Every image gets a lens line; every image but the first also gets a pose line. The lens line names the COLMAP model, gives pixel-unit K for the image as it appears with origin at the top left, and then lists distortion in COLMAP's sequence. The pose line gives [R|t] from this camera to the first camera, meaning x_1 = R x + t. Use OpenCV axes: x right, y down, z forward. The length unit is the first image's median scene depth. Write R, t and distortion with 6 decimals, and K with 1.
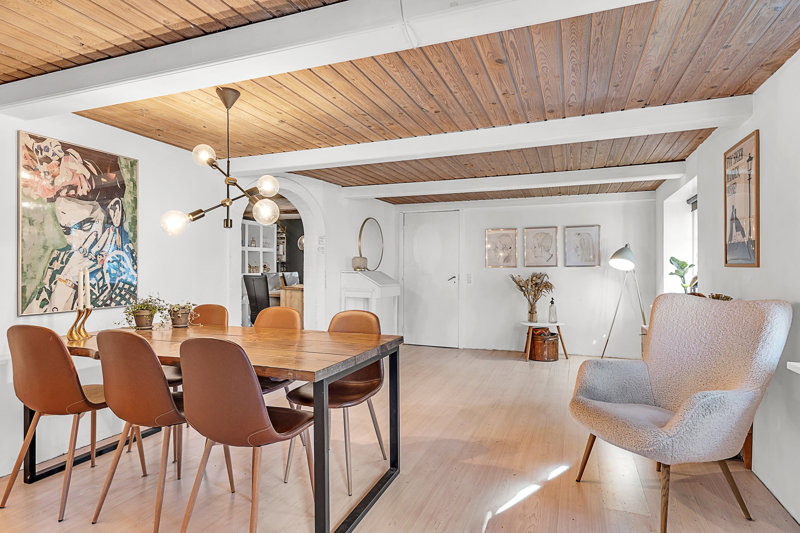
lens RADIAL K [[457.2, 0, 399.4], [0, 457.2, 261.8], [0, 0, 1]] dist [-0.001464, 0.000187]
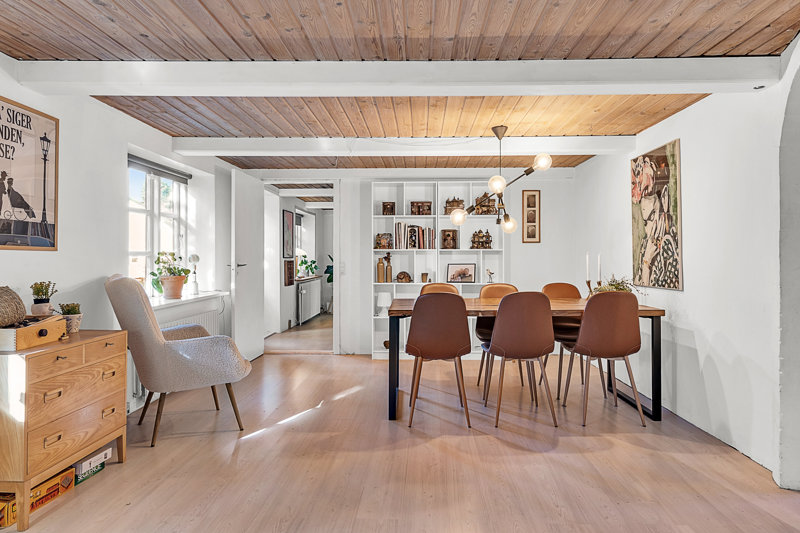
lens RADIAL K [[457.2, 0, 399.9], [0, 457.2, 266.5], [0, 0, 1]] dist [-0.001464, 0.000187]
pose [[-0.940555, 0.006778, -0.339573, 0.319808], [0.005068, 0.999970, 0.005923, 0.038714], [0.339603, 0.003850, -0.940561, 1.792648]]
